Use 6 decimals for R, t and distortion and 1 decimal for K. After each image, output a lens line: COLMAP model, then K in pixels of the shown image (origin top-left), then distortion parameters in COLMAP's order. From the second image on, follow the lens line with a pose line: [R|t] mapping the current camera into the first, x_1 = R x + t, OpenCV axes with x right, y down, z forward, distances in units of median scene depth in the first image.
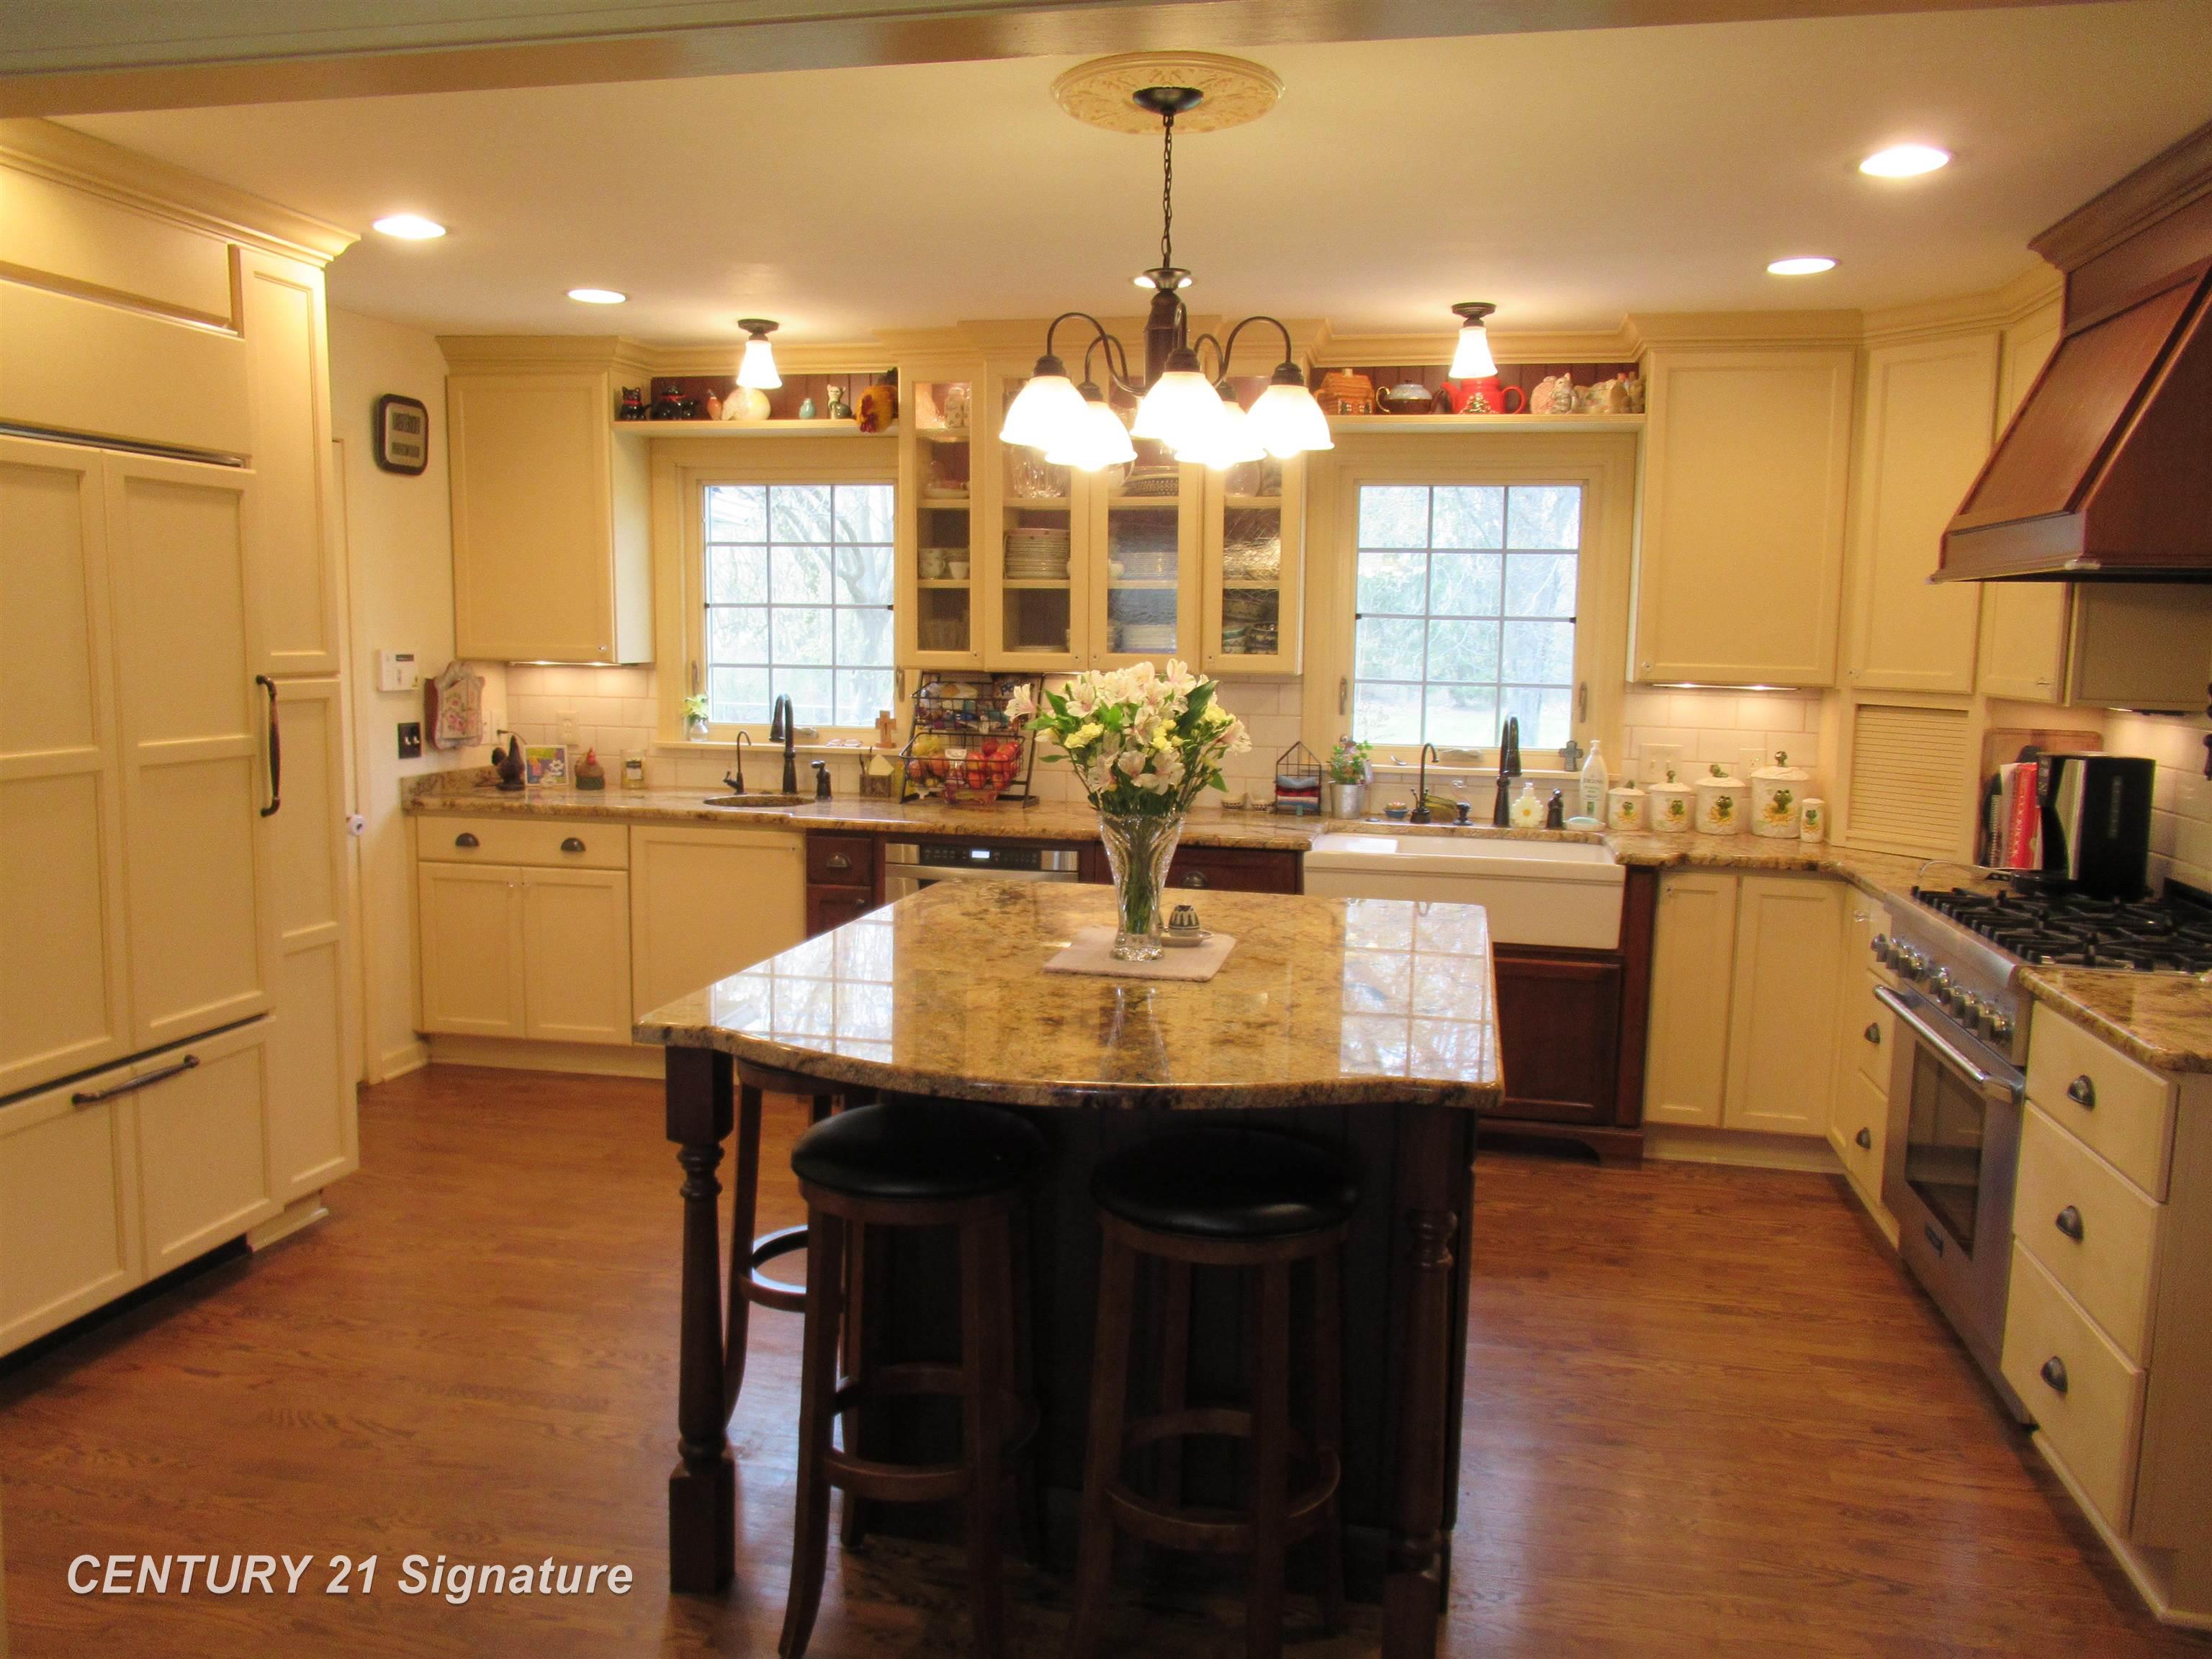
lens RADIAL K [[1663.4, 0, 1106.0], [0, 1663.4, 828.5], [0, 0, 1]] dist [-0.007989, 0.025733]
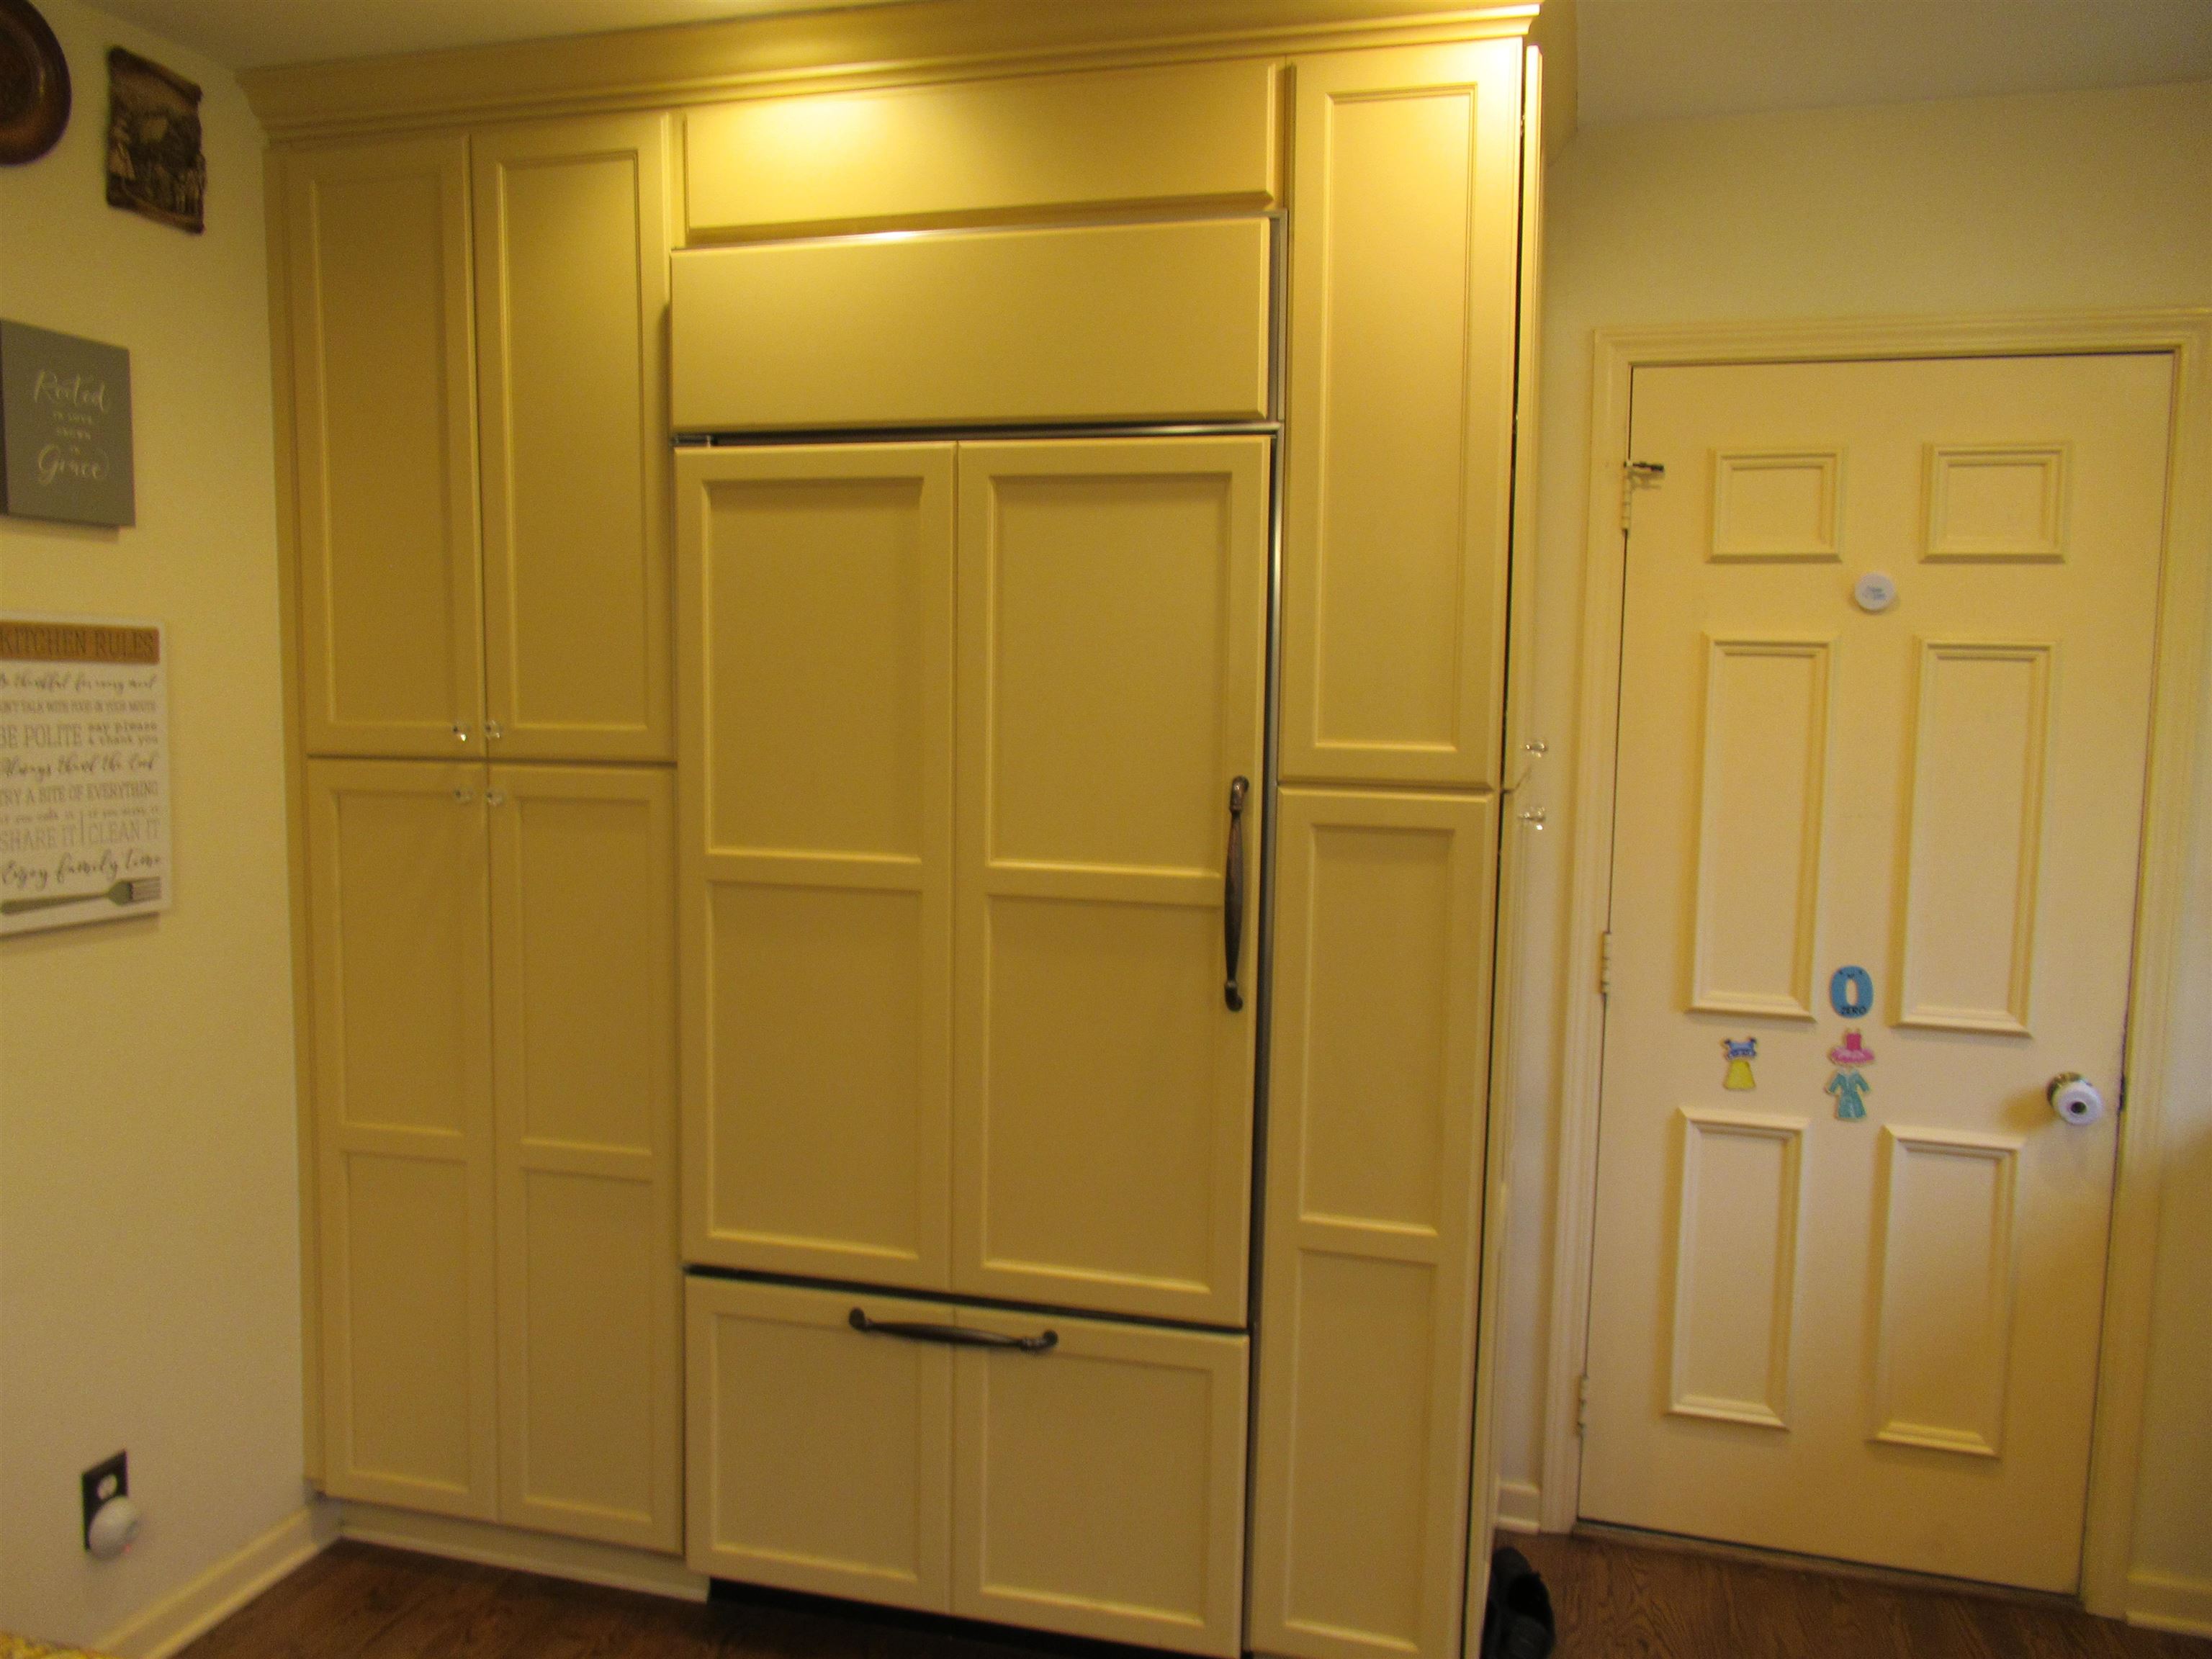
lens RADIAL K [[1663.4, 0, 1106.2], [0, 1663.4, 839.0], [0, 0, 1]] dist [-0.007989, 0.025733]
pose [[-0.061537, 0.070943, -0.995580, 0.100732], [-0.137218, 0.987398, 0.078842, -0.116880], [0.988628, 0.141463, -0.051027, 1.039592]]
